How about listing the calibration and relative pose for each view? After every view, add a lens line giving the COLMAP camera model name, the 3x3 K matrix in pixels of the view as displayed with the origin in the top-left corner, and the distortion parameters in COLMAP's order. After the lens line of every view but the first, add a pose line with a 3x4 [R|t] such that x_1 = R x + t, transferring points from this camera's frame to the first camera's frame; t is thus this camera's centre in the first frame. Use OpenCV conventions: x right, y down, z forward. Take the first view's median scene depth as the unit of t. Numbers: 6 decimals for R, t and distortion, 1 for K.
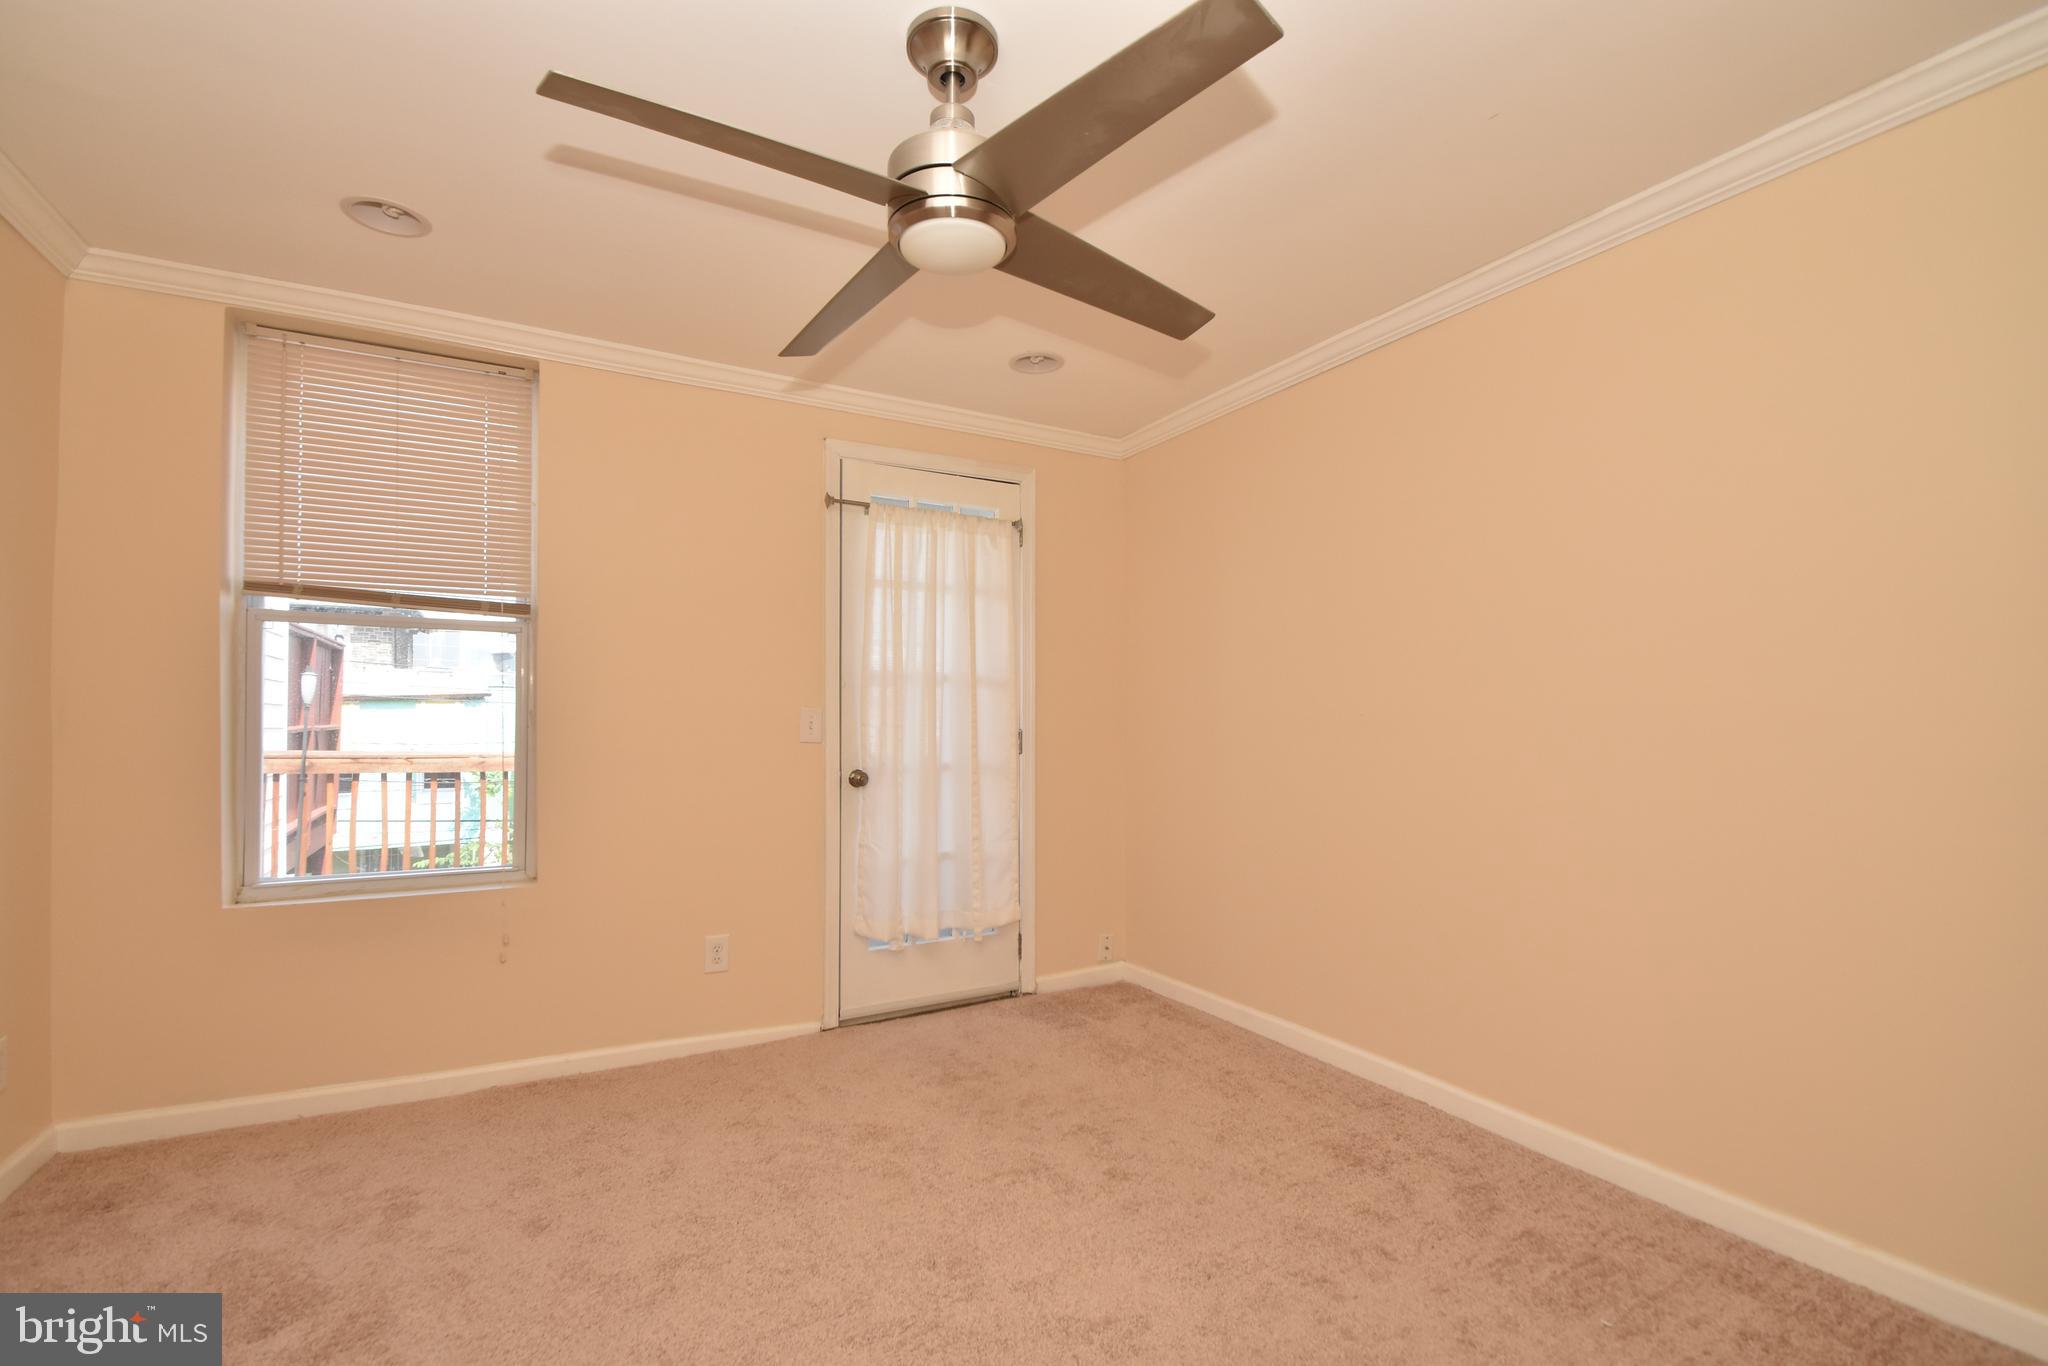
lens RADIAL K [[902.9, 0, 1014.5], [0, 902.9, 695.0], [0, 0, 1]] dist [0.000152, -0.009105]
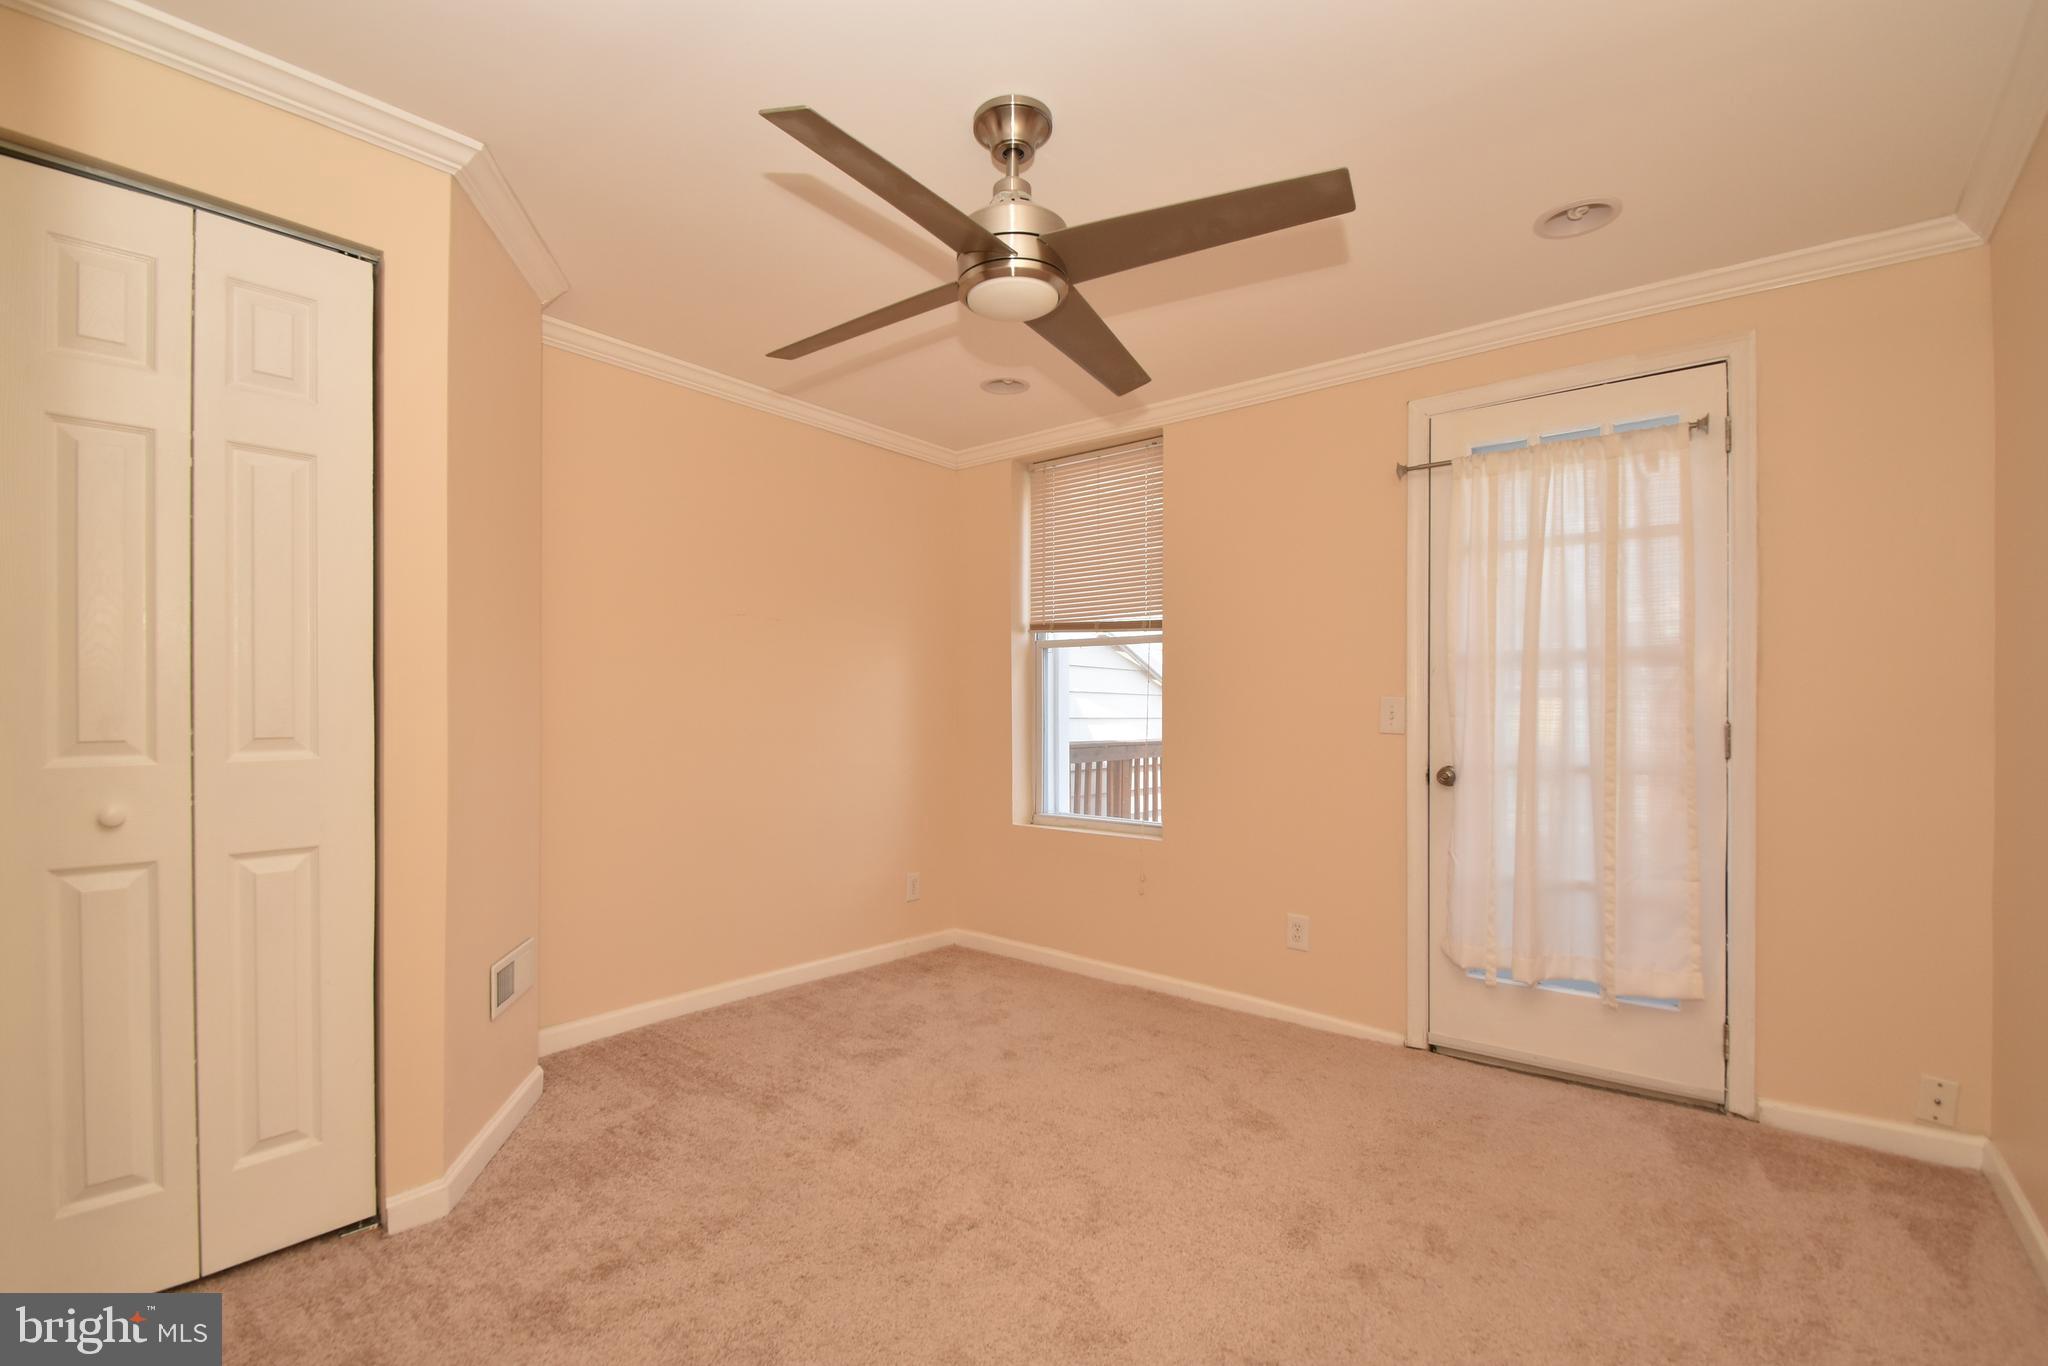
lens RADIAL K [[902.9, 0, 988.1], [0, 902.9, 693.4], [0, 0, 1]] dist [0.000152, -0.009105]
pose [[0.359195, -0.020302, -0.933042, 0.494883], [0.024577, 0.999622, -0.012290, 0.011910], [0.932939, -0.018517, 0.359559, 0.272183]]
